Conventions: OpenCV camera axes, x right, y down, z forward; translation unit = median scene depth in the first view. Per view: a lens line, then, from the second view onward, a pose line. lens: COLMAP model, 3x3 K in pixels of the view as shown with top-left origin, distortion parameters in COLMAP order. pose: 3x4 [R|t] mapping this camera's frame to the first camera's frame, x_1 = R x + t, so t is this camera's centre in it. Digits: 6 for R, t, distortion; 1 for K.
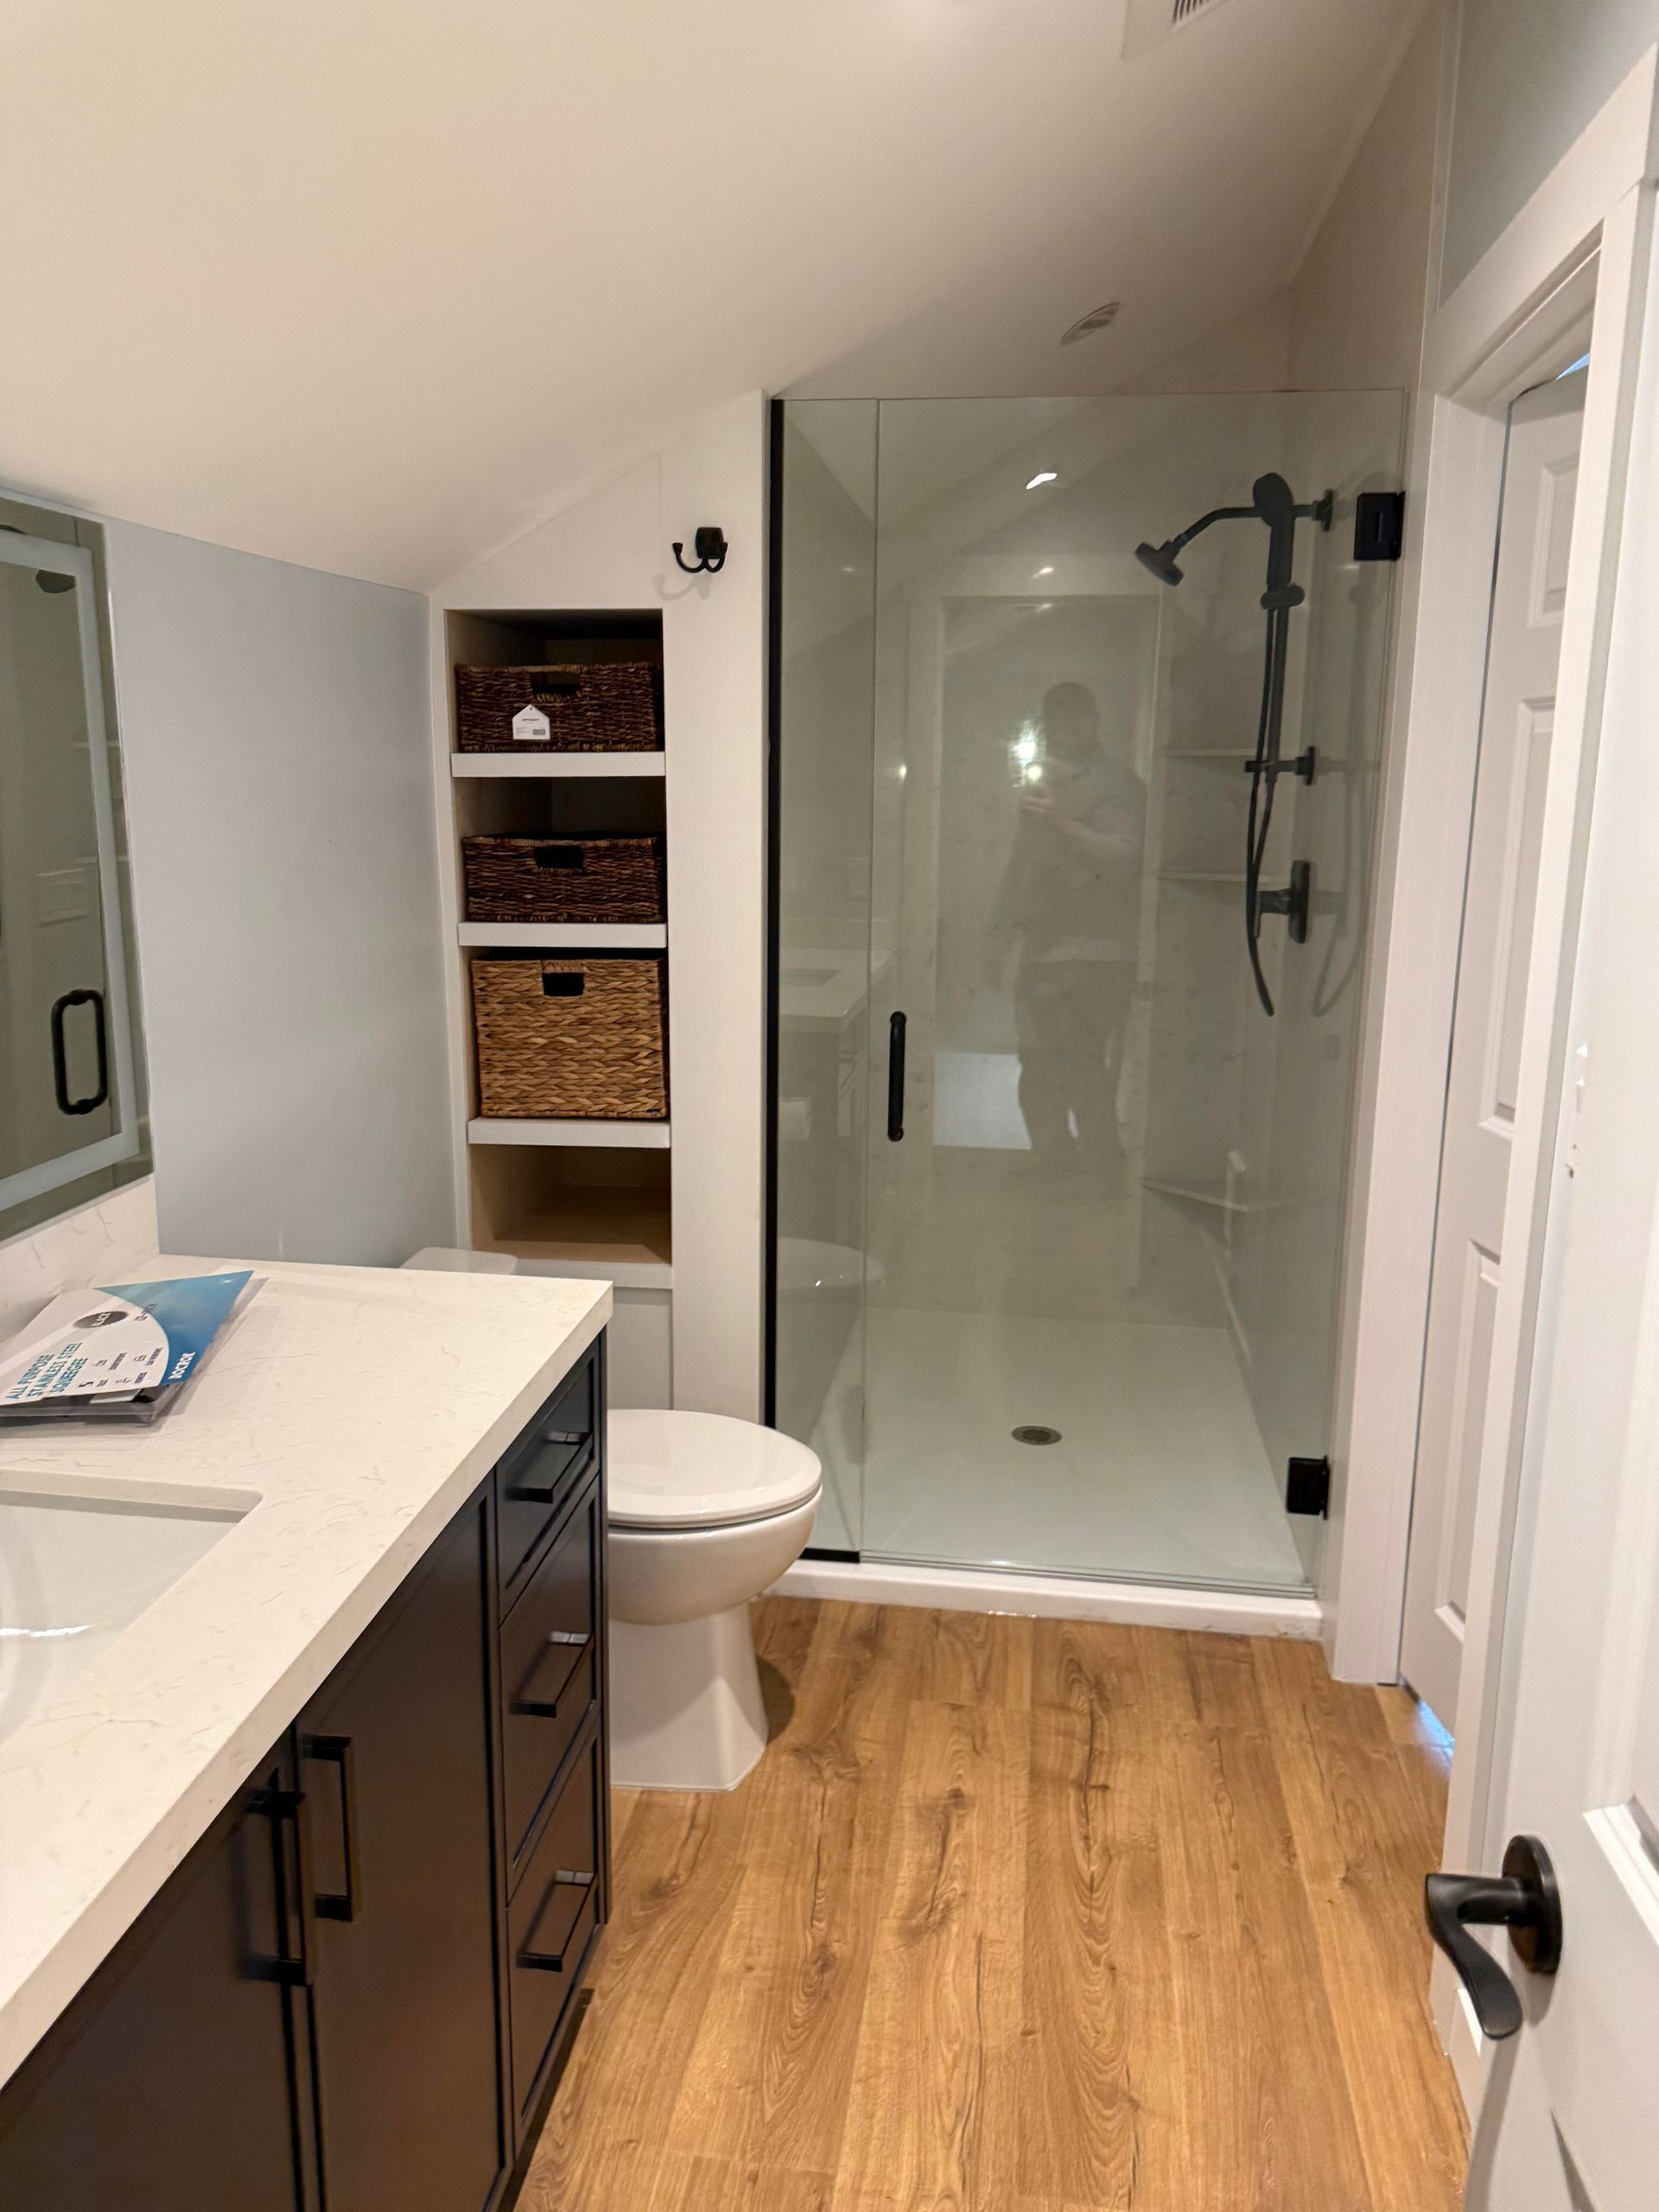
lens RADIAL K [[1548.7, 0, 818.9], [0, 1548.7, 1123.5], [0, 0, 1]] dist [0.015565, -0.026153]
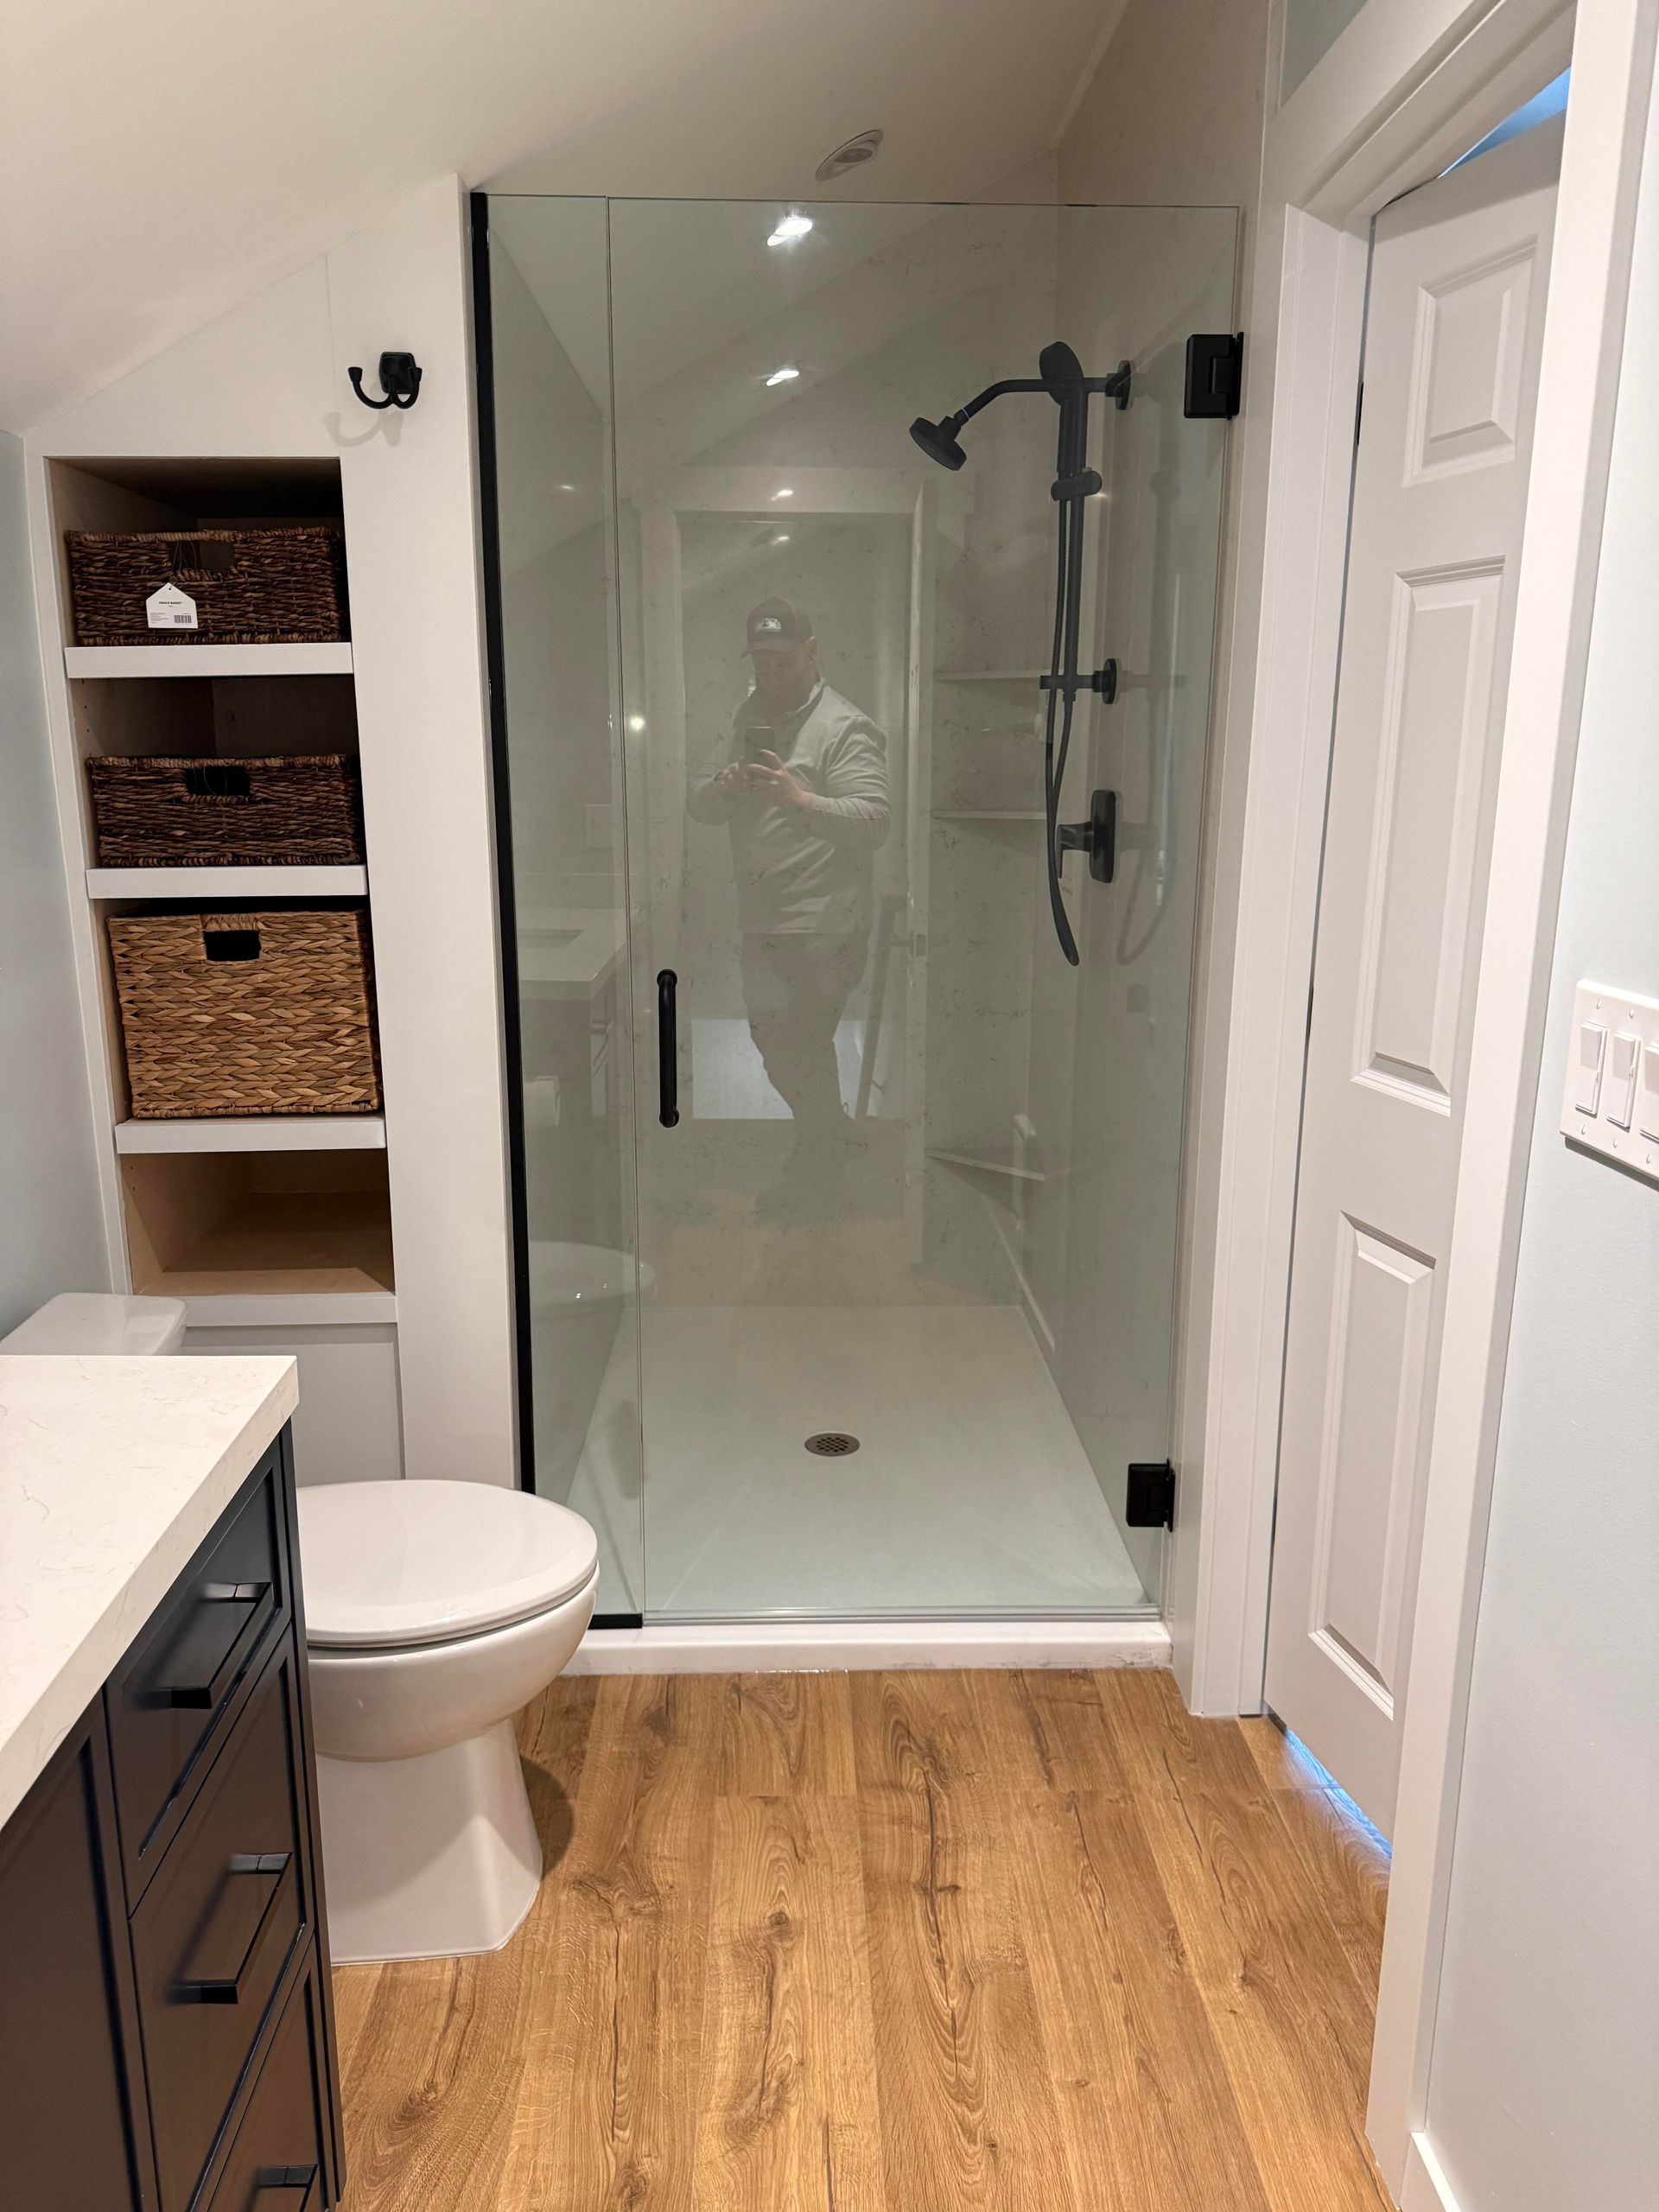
lens RADIAL K [[1548.7, 0, 818.9], [0, 1548.7, 1123.5], [0, 0, 1]] dist [0.015565, -0.026153]
pose [[0.985146, -0.044387, 0.165880, -0.007868], [0.040803, 0.998855, 0.024957, -0.007938], [-0.166798, -0.017818, 0.985830, 0.181542]]
